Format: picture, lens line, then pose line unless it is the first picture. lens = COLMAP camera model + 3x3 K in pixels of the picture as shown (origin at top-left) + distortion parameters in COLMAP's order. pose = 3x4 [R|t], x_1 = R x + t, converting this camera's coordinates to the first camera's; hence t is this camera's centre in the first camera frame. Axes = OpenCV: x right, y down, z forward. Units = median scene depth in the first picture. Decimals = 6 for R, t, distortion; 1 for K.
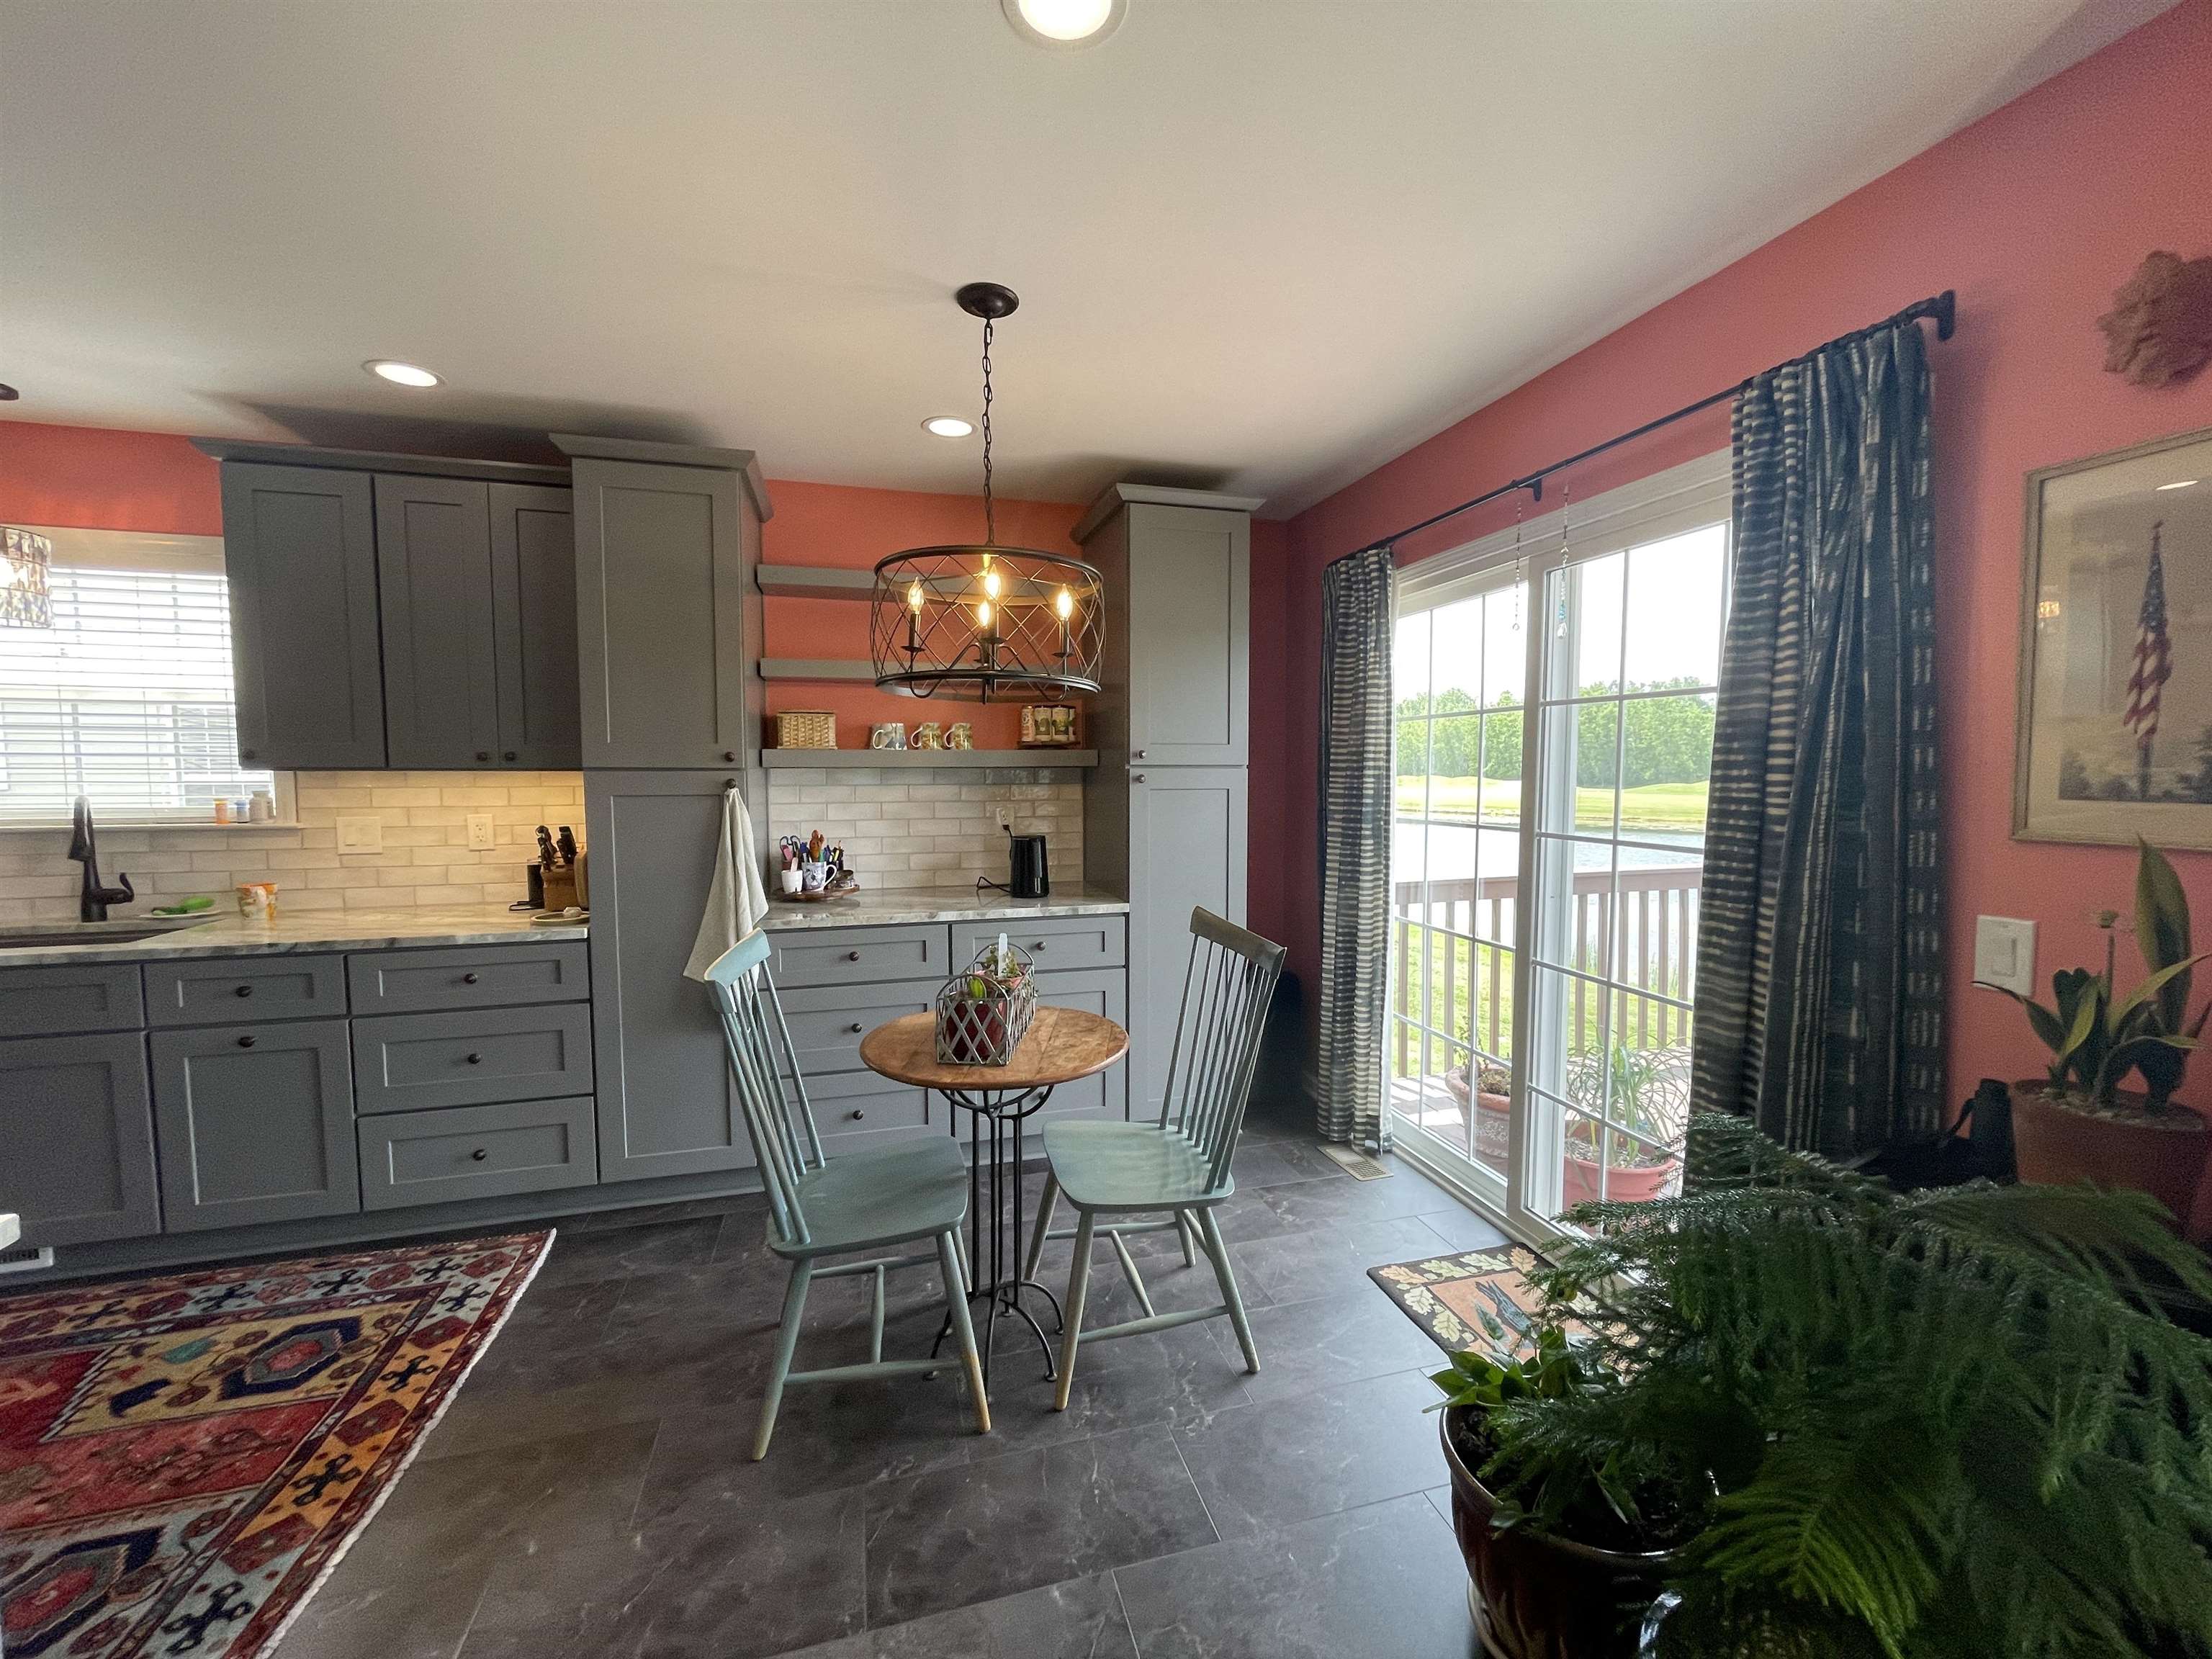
lens RADIAL K [[889.6, 0, 1106.0], [0, 889.6, 829.5], [0, 0, 1]] dist [-0.001136, -0.000015]
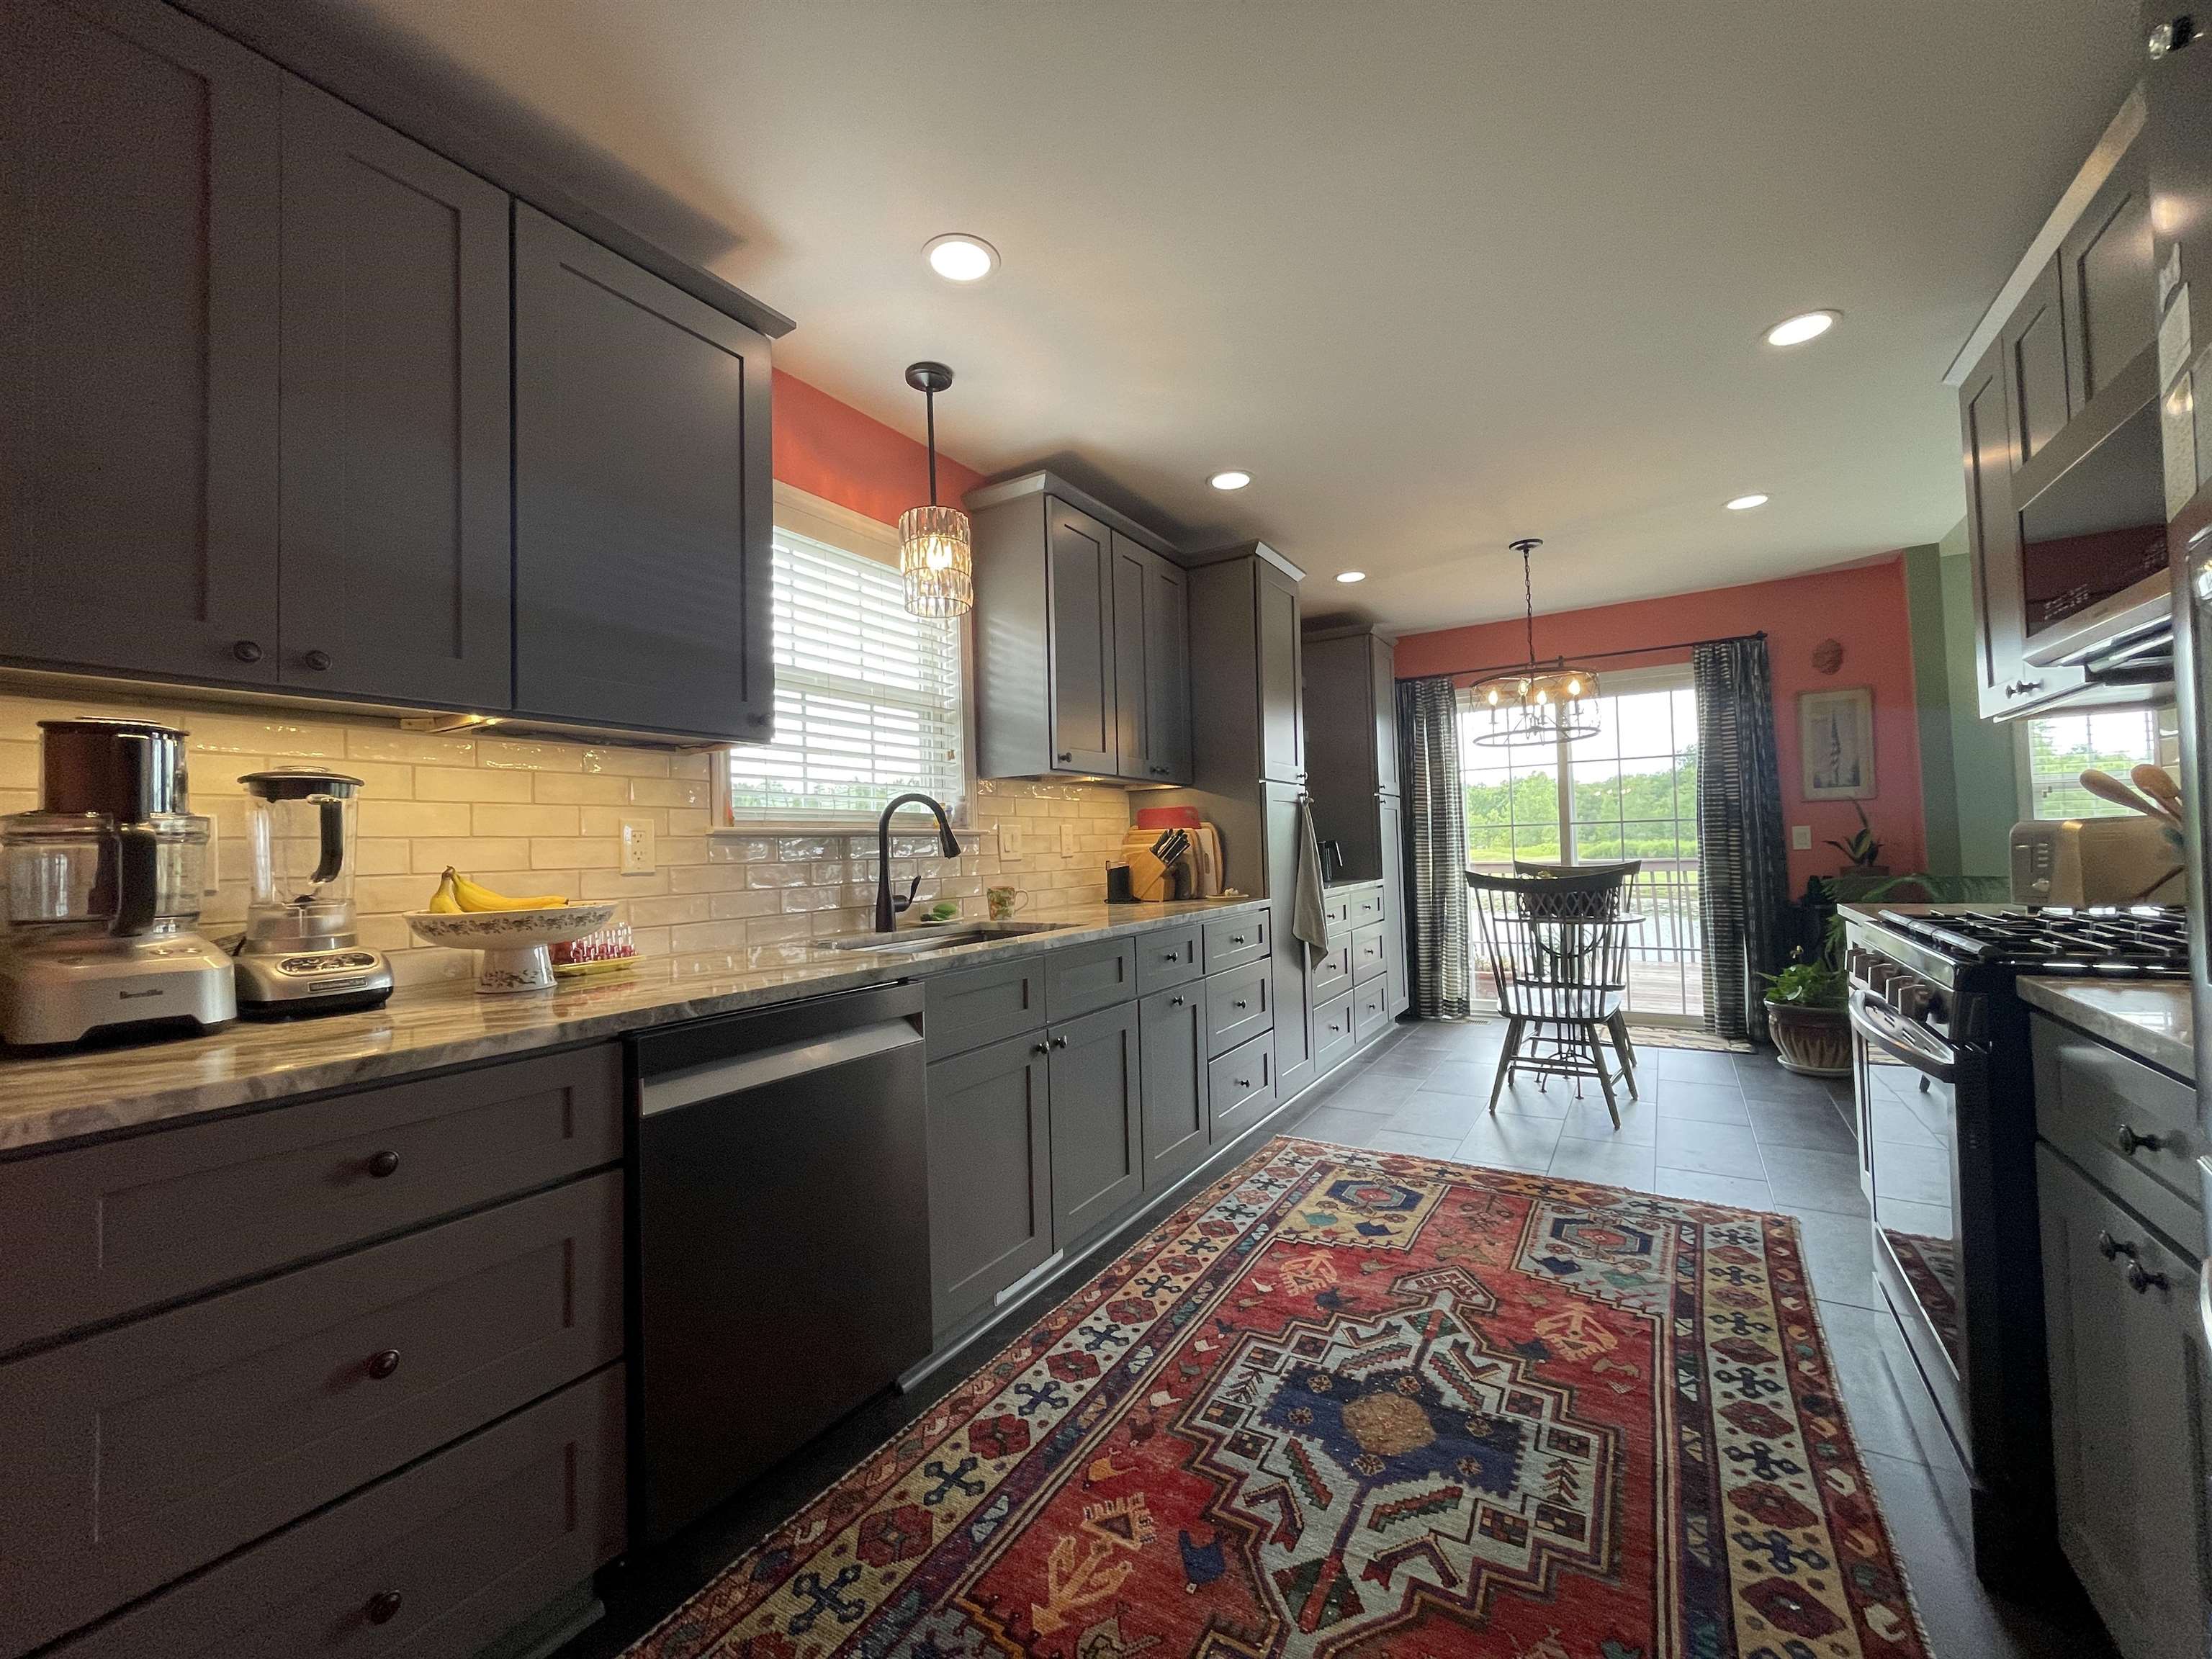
lens RADIAL K [[889.6, 0, 1106.0], [0, 889.6, 829.5], [0, 0, 1]] dist [-0.001136, -0.000015]
pose [[0.739375, -0.005502, 0.673272, -2.087786], [0.076556, 0.994169, -0.075948, 0.113290], [-0.668928, 0.107697, 0.735484, 0.220297]]
